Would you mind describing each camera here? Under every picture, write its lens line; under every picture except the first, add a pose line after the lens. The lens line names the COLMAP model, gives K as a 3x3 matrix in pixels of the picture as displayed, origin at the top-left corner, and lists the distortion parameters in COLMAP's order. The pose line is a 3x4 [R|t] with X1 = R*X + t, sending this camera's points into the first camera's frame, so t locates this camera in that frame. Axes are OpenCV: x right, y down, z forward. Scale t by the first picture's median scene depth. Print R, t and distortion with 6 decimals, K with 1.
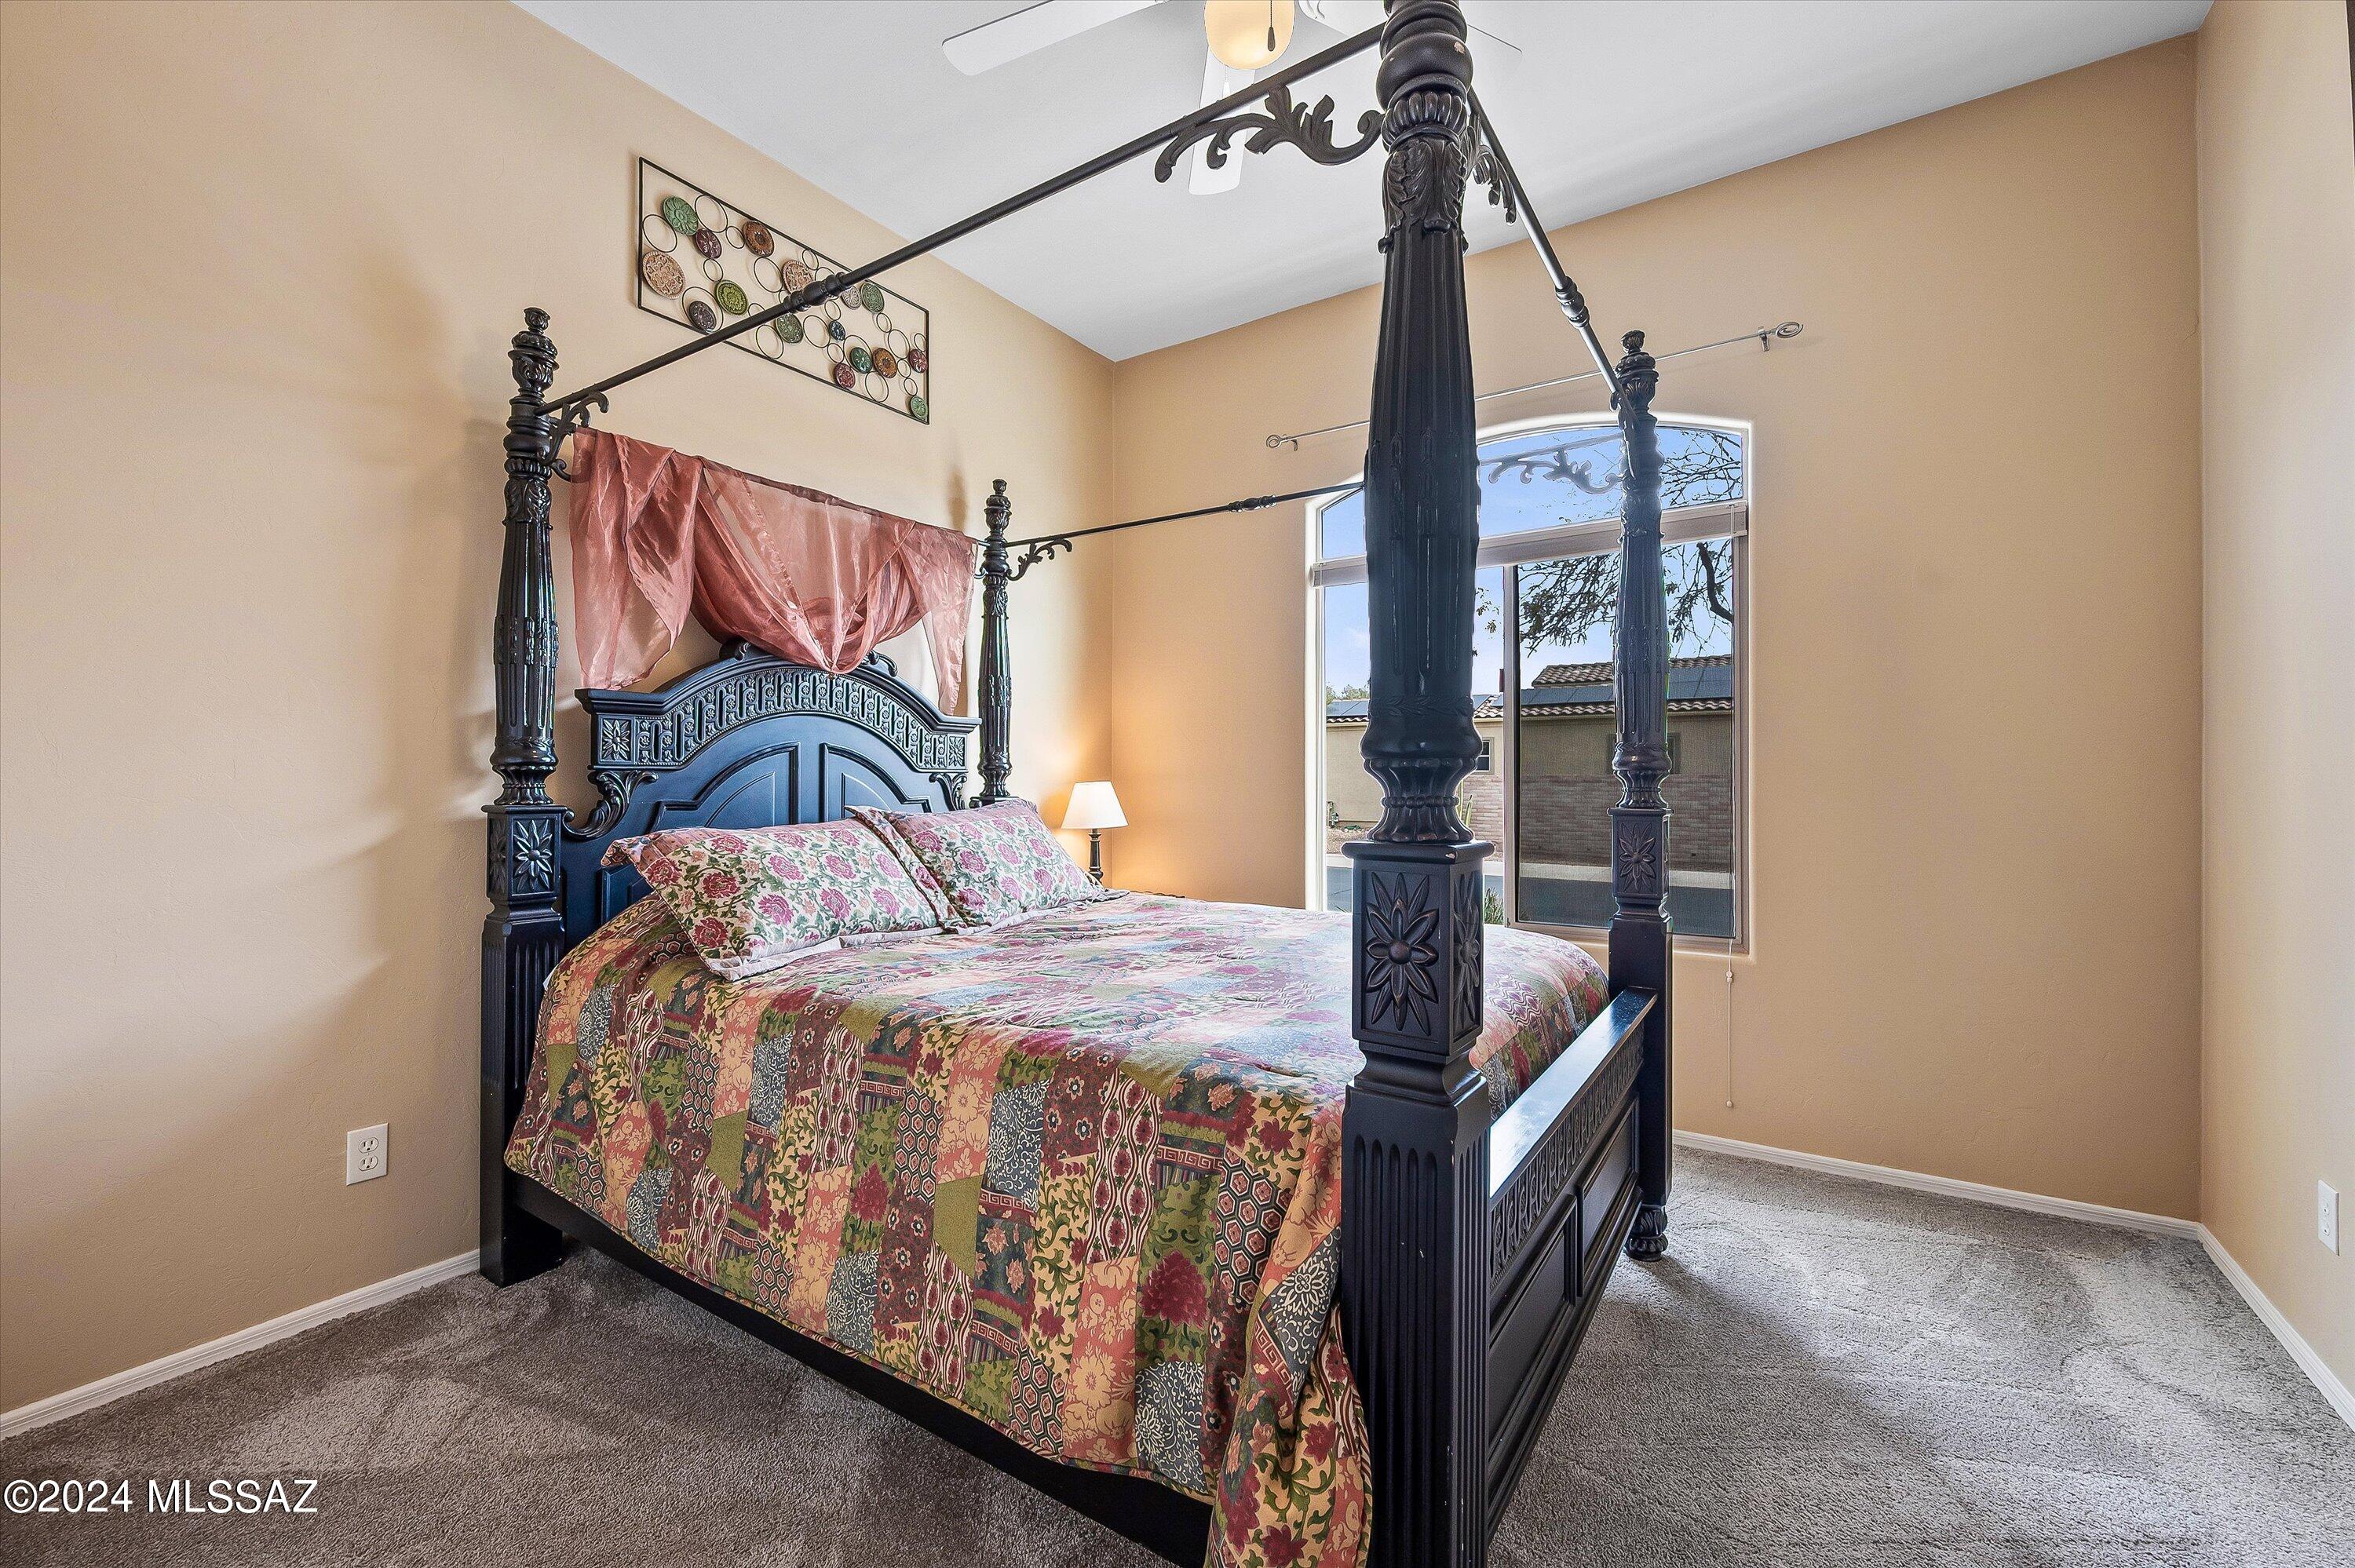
lens RADIAL K [[930.9, 0, 1177.5], [0, 930.9, 784.0], [0, 0, 1]] dist [-0.000167, 0.000060]
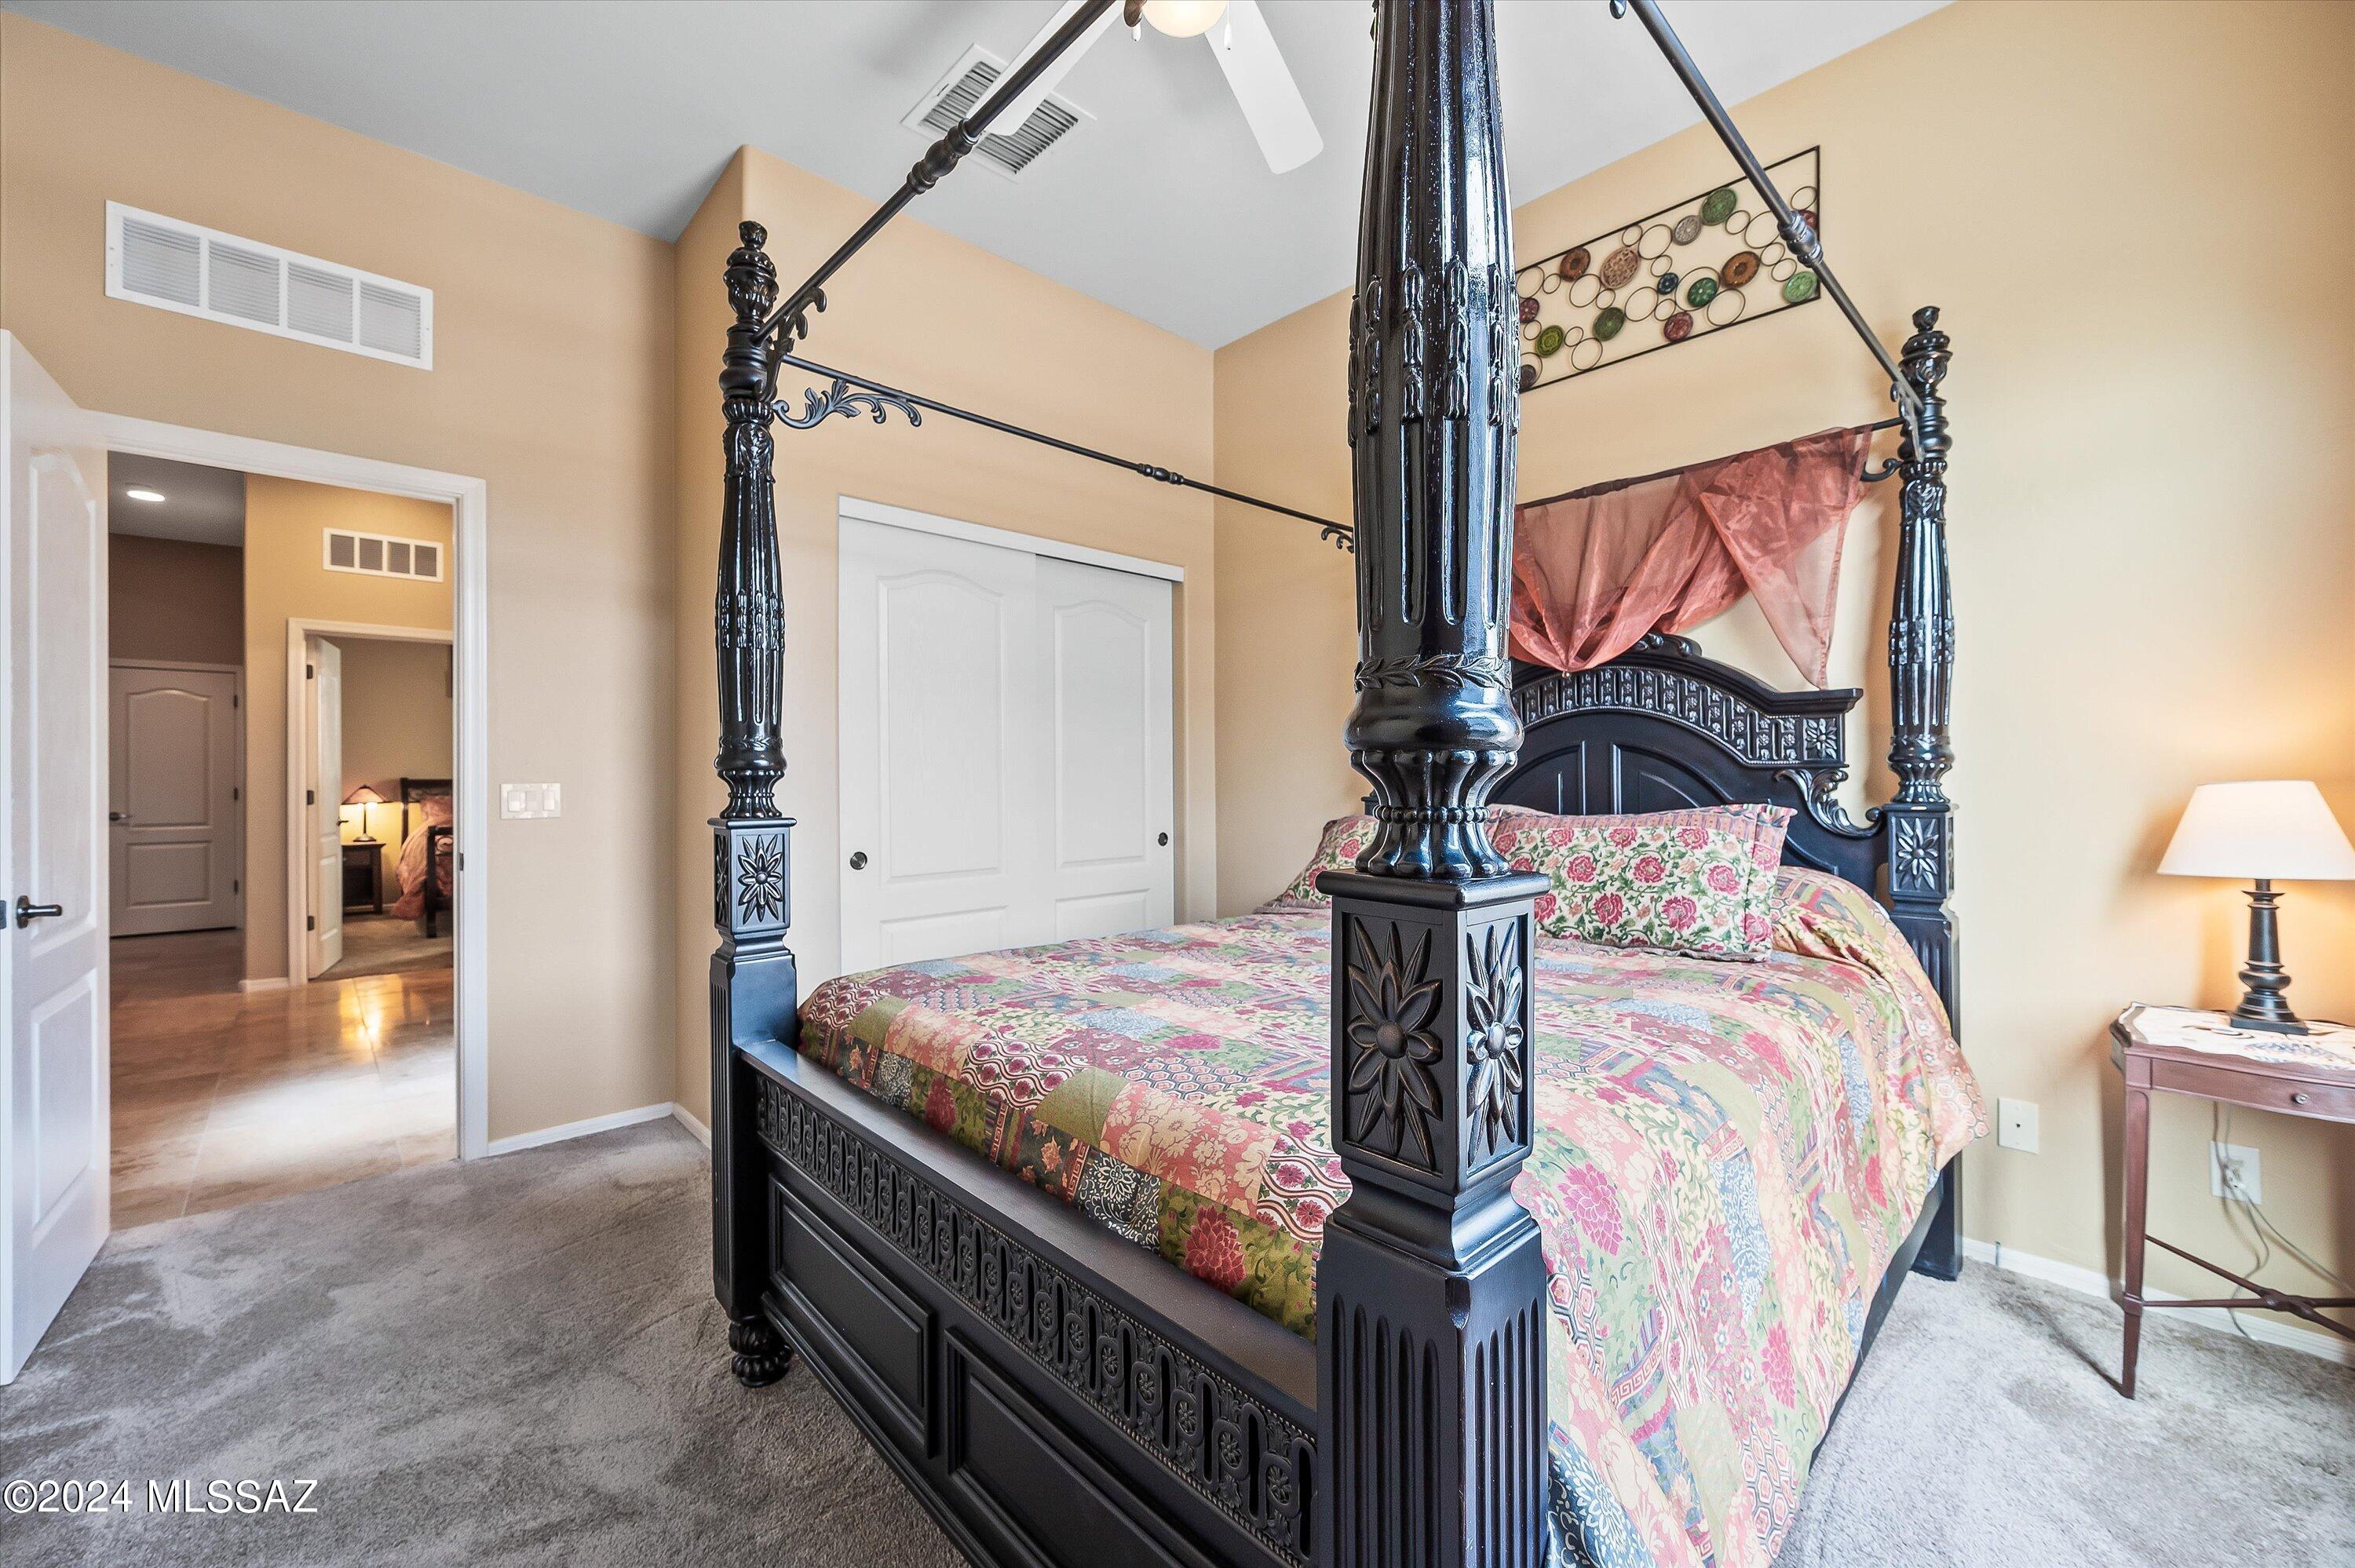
lens RADIAL K [[930.9, 0, 1177.5], [0, 930.9, 784.0], [0, 0, 1]] dist [-0.000167, 0.000060]
pose [[-0.214461, 0.008388, -0.976697, 0.662895], [0.001393, 0.999965, 0.008282, -0.004598], [0.976732, 0.000415, -0.214465, 0.759520]]
